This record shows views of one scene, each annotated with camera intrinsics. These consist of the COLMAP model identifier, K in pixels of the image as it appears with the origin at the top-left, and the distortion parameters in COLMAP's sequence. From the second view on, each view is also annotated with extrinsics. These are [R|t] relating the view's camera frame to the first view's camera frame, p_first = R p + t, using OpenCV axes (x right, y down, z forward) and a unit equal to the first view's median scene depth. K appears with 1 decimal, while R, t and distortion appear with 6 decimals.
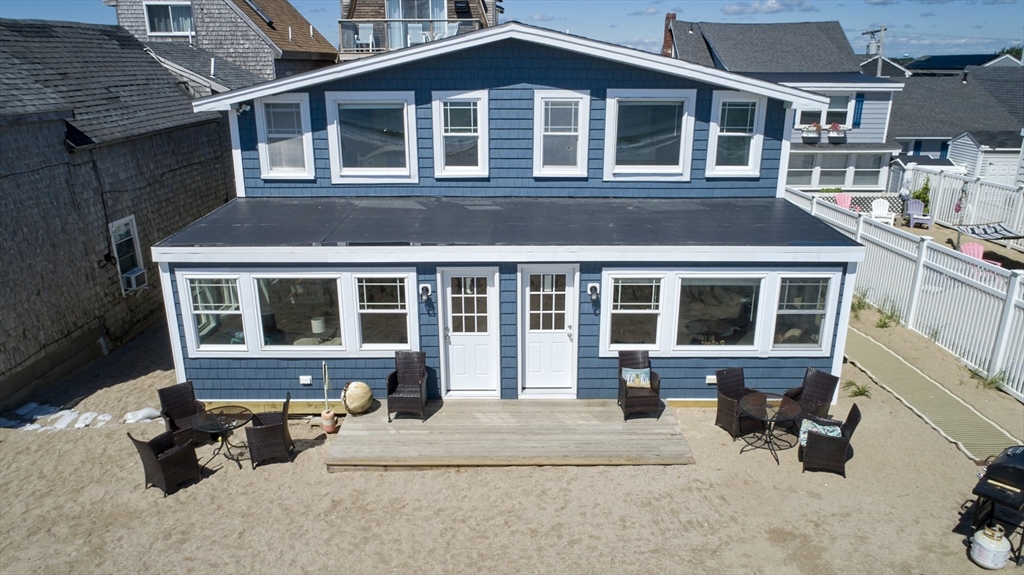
lens RADIAL K [[685.2, 0, 512.0], [0, 685.2, 287.5], [0, 0, 1]] dist [-0.010003, 0.000596]
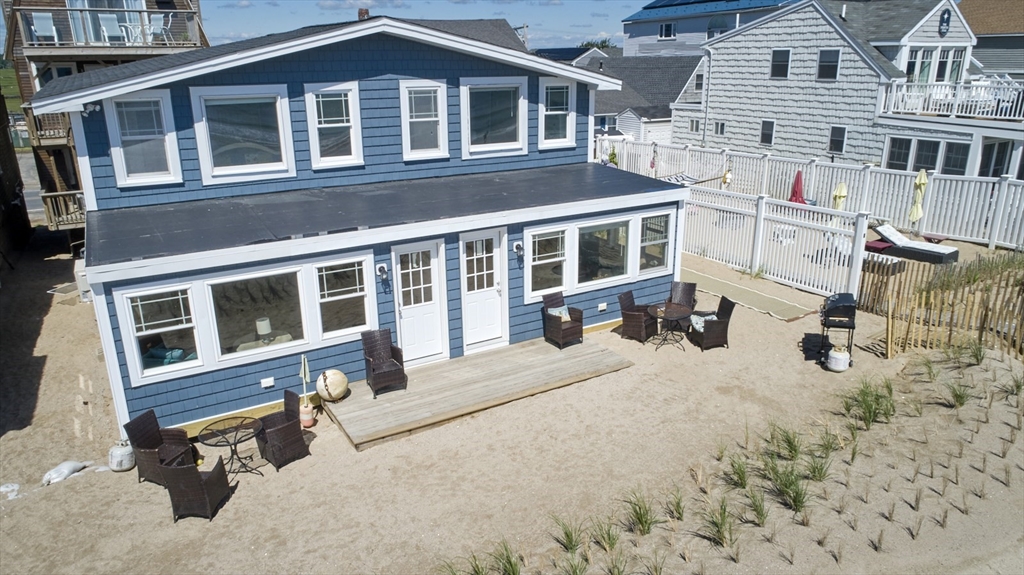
lens RADIAL K [[685.2, 0, 512.0], [0, 685.2, 287.5], [0, 0, 1]] dist [-0.010003, 0.000596]
pose [[0.863912, -0.166537, 0.475311, -0.381204], [0.163167, 0.985396, 0.048689, 0.010046], [-0.476479, 0.035492, 0.878469, -0.020701]]
